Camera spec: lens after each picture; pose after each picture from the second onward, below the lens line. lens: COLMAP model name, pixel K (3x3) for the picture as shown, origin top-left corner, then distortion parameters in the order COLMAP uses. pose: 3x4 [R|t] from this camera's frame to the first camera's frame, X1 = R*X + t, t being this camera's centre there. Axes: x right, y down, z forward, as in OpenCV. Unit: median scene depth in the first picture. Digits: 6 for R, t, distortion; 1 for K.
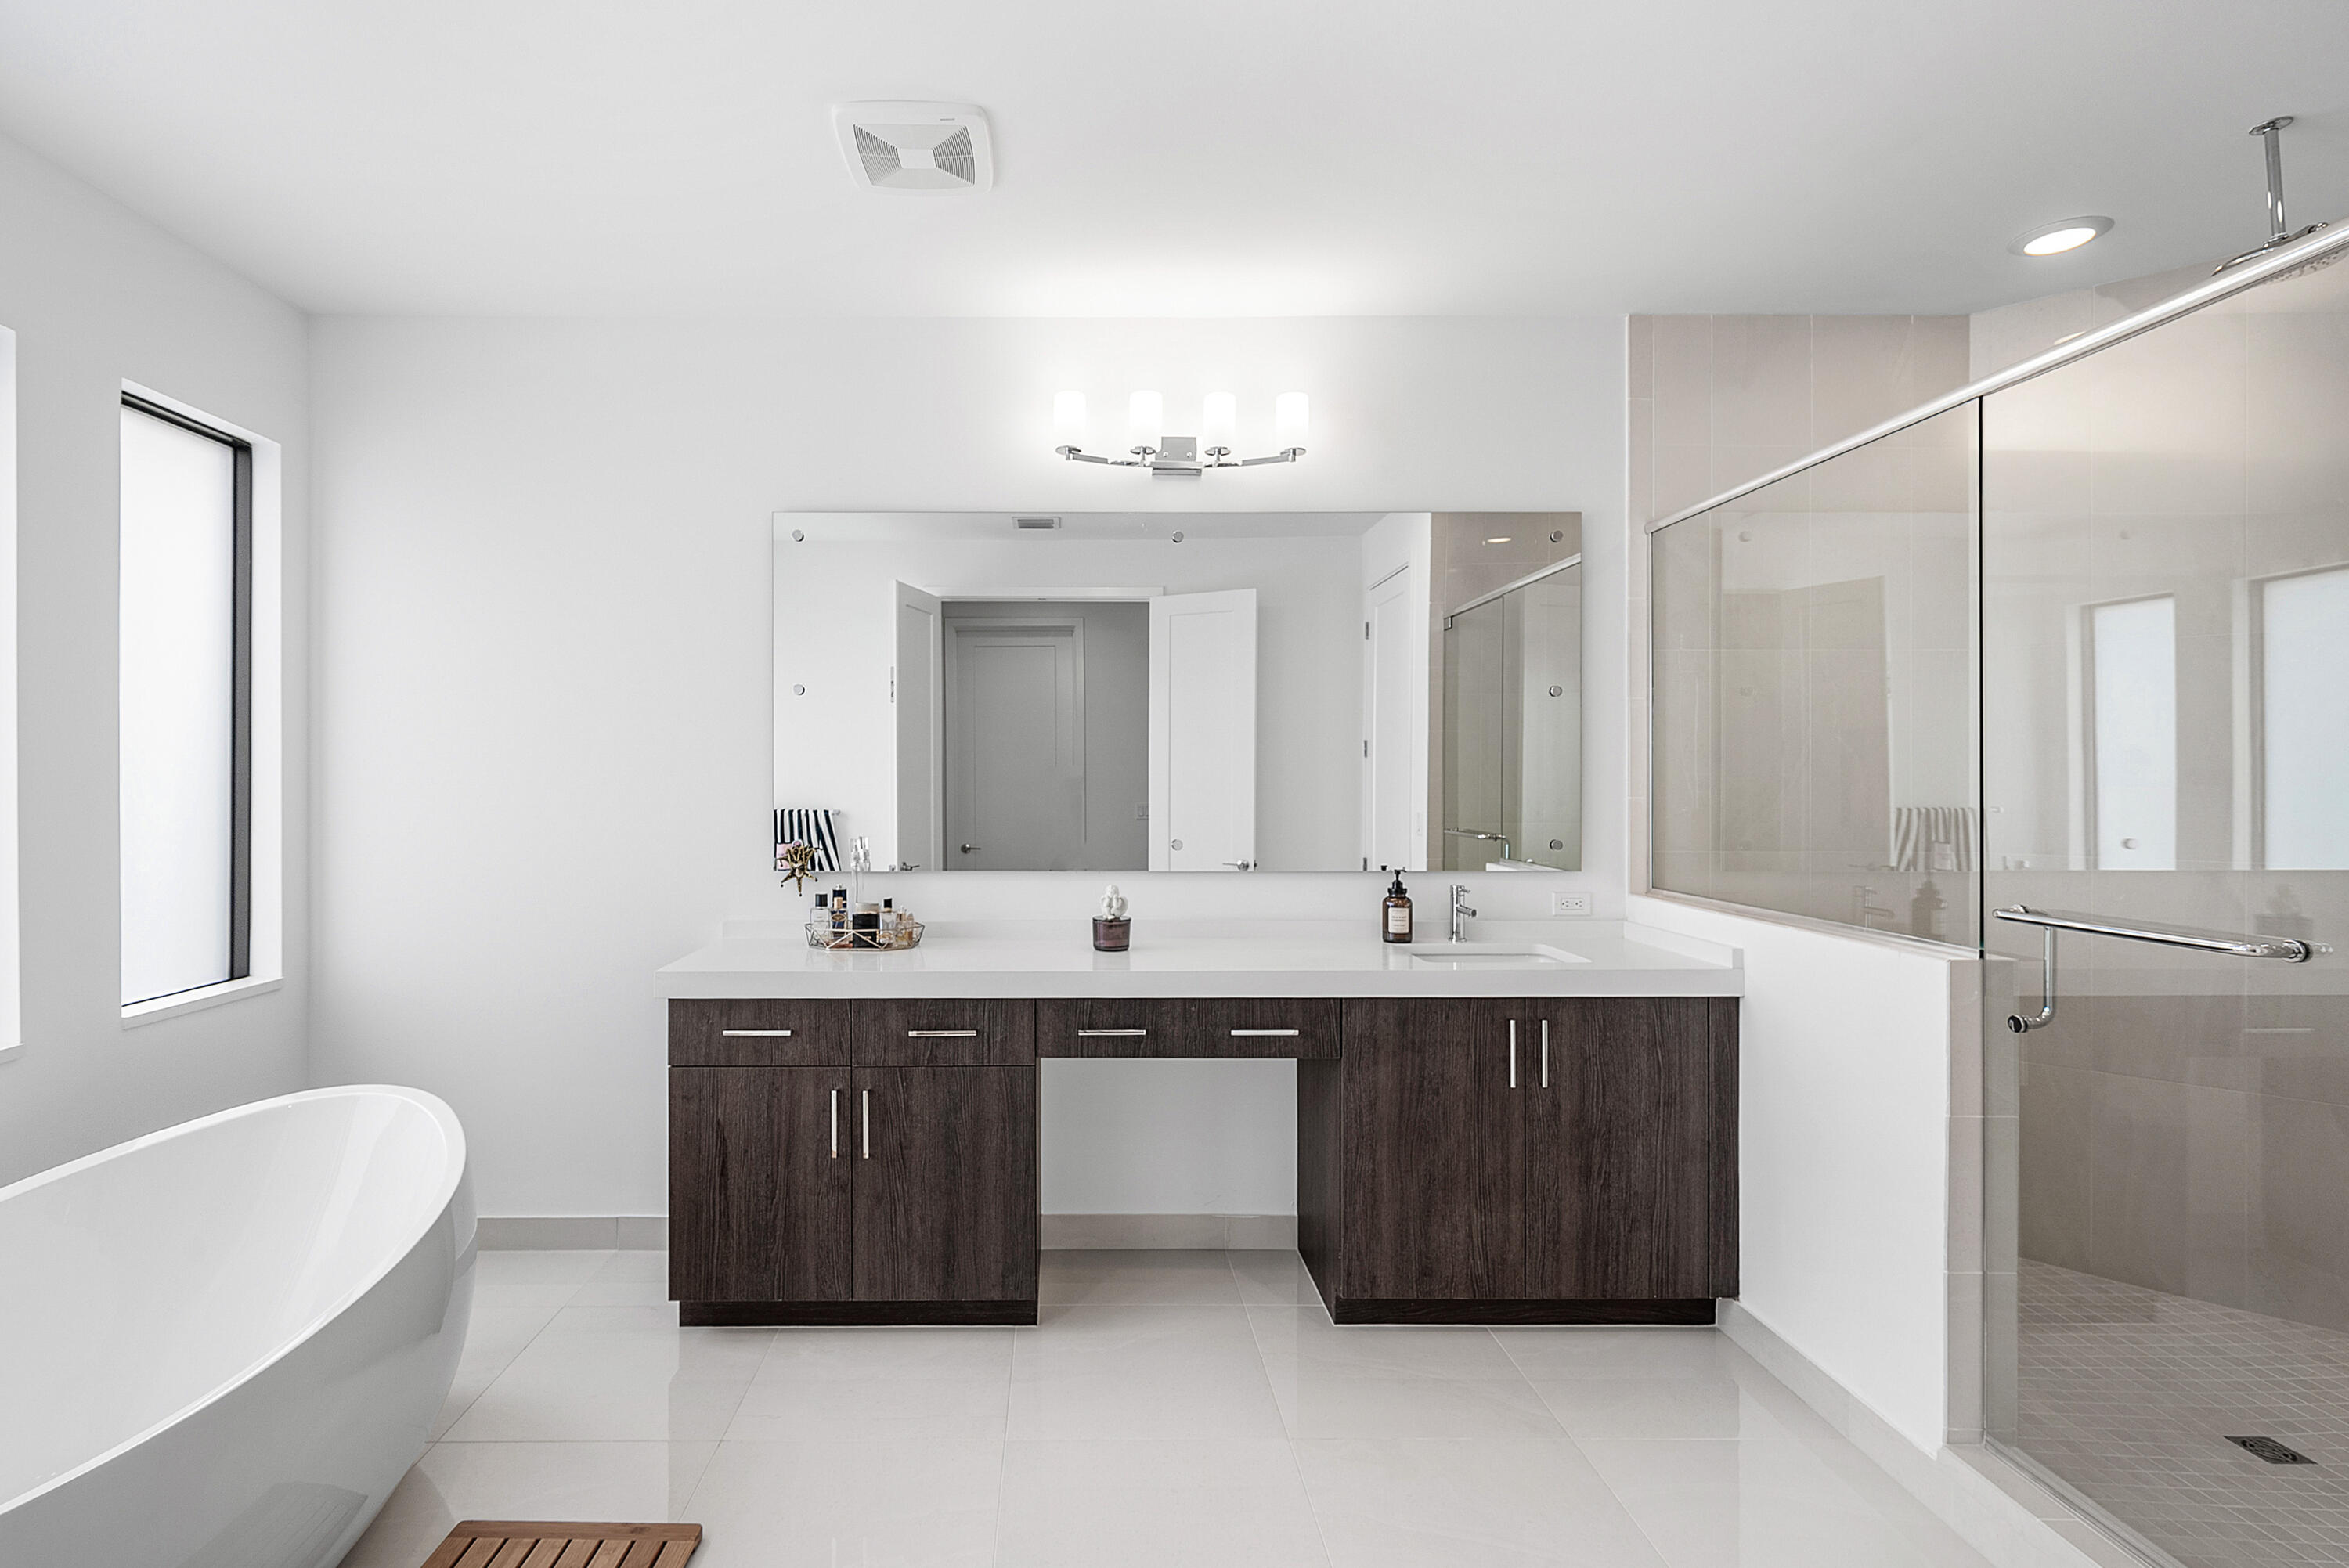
lens RADIAL K [[1081.7, 0, 1158.1], [0, 1081.7, 777.3], [0, 0, 1]] dist [-0.000104, 0.000160]
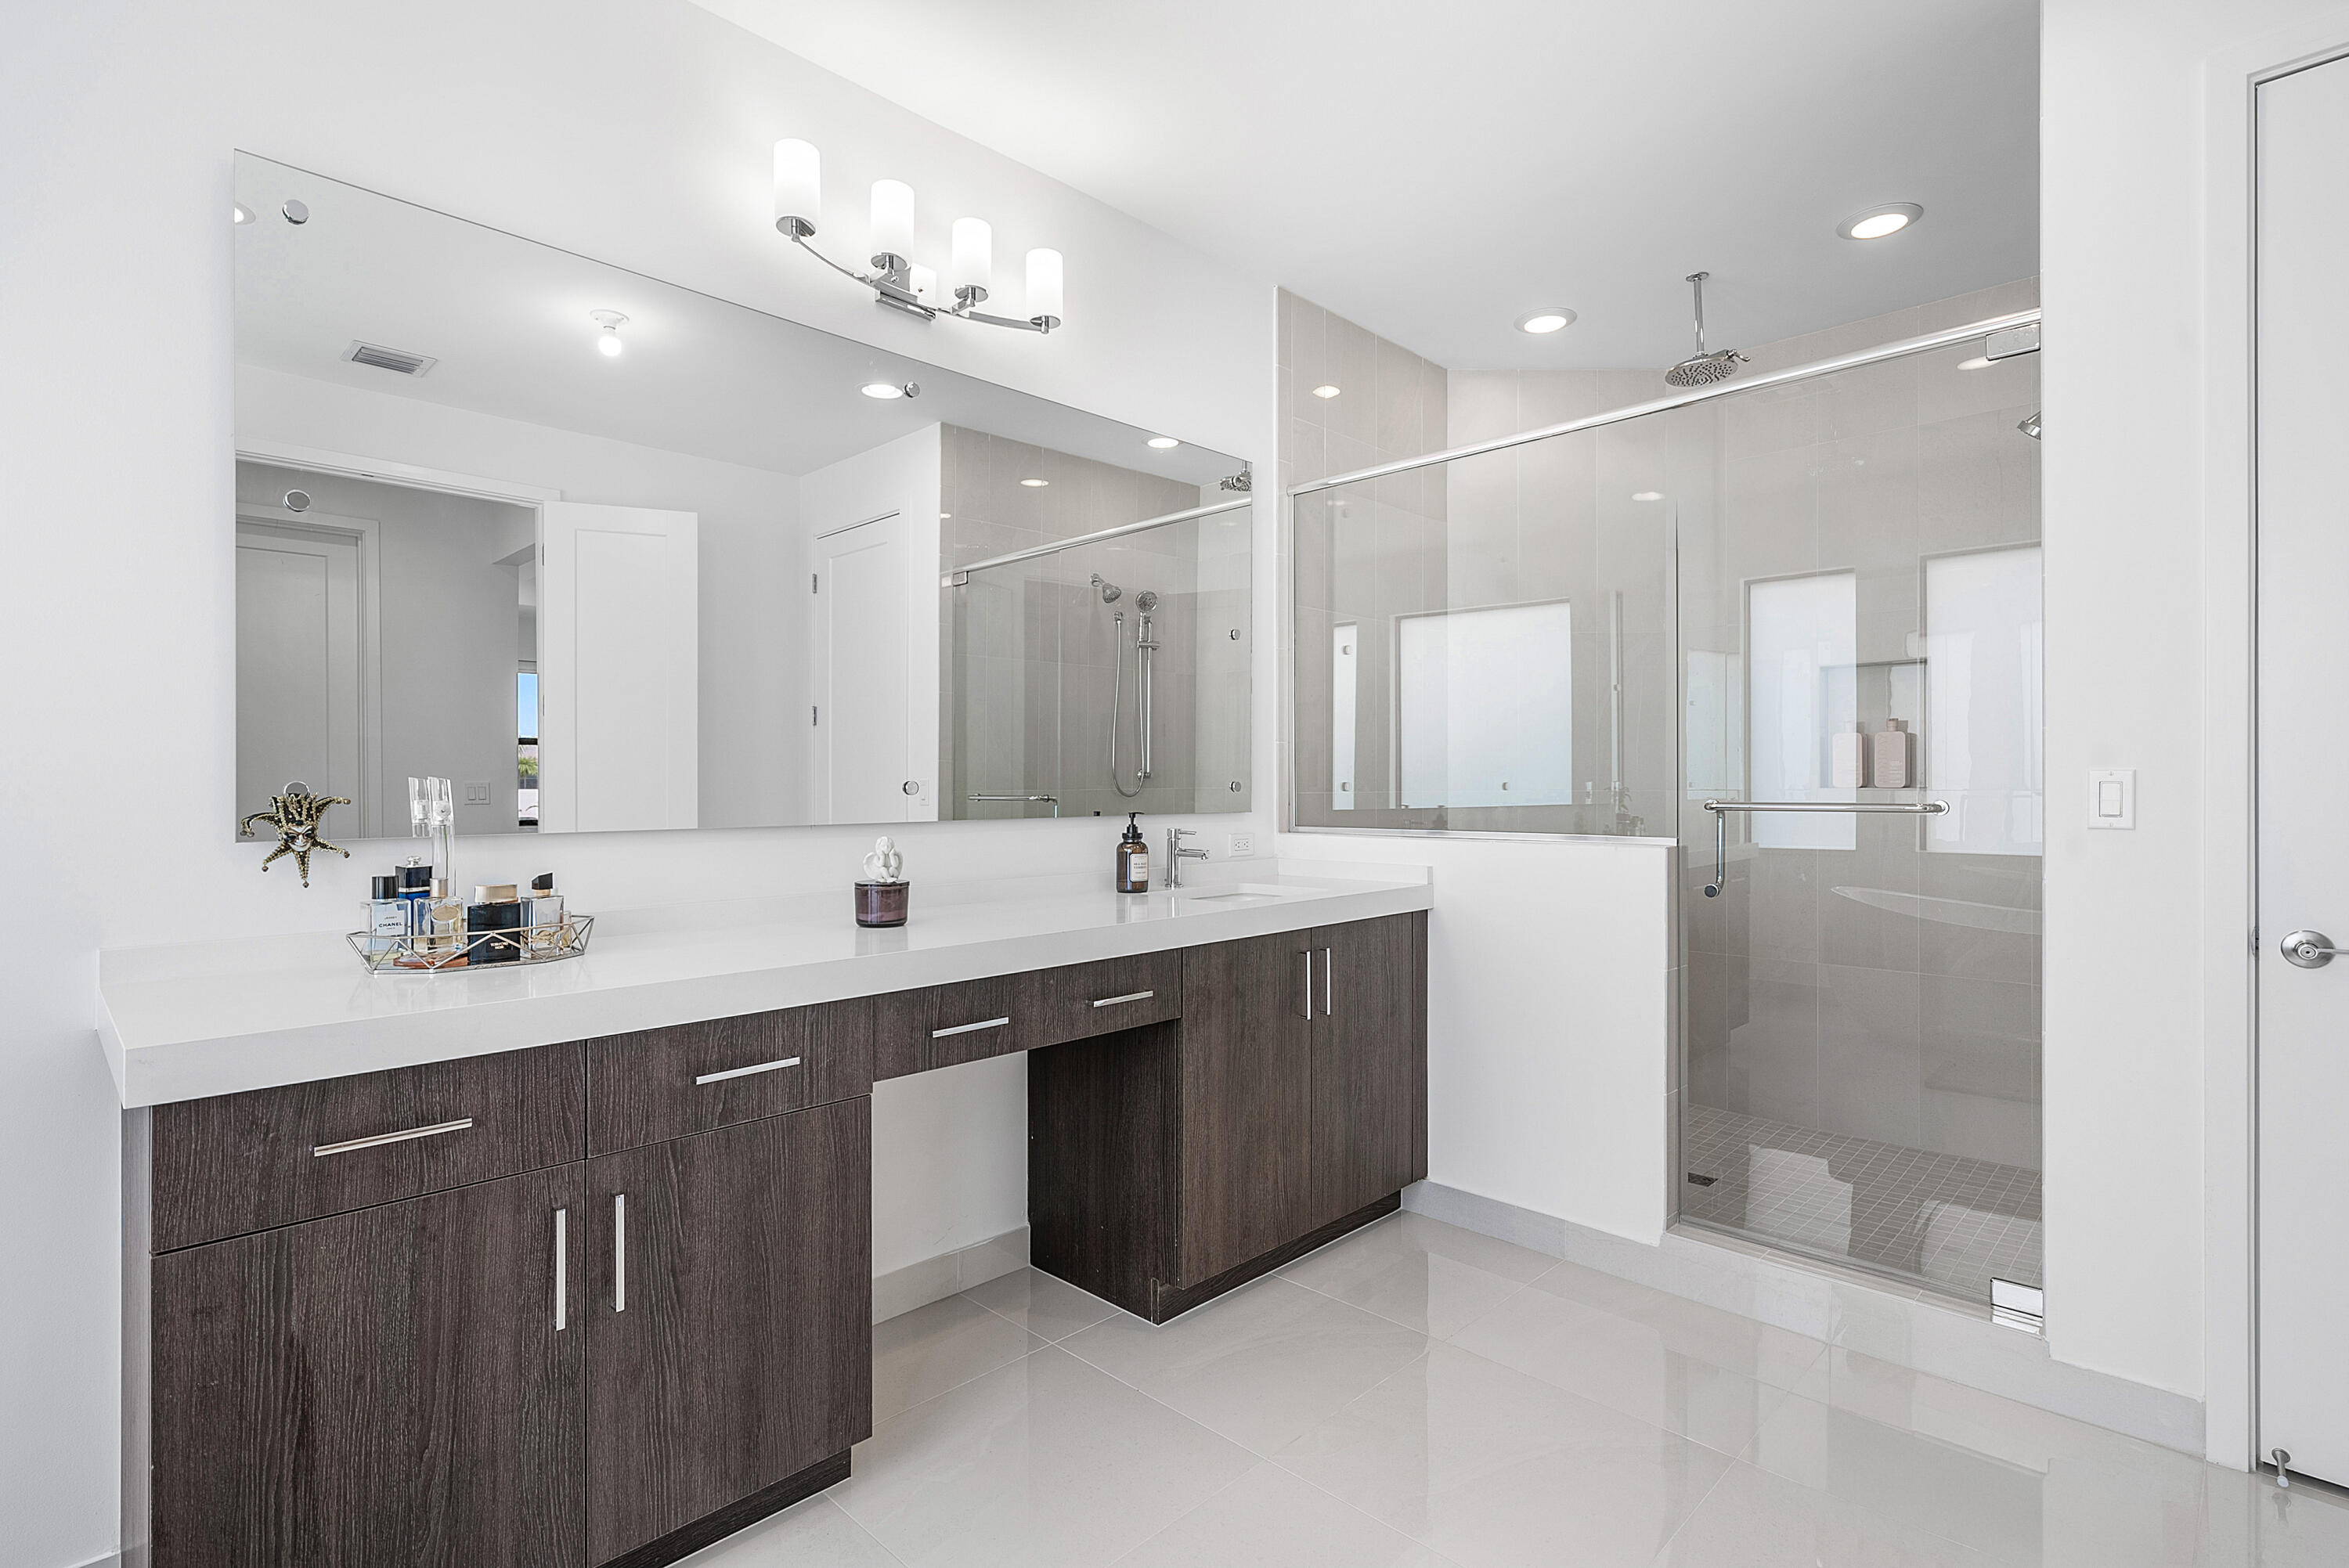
lens RADIAL K [[1065.2, 0, 1171.0], [0, 1065.2, 778.1], [0, 0, 1]] dist [0.002568, -0.001521]
pose [[0.739371, -0.003308, 0.673290, -0.415943], [0.006264, 0.999978, -0.001965, 0.067349], [-0.673269, 0.005670, 0.739376, 0.362768]]
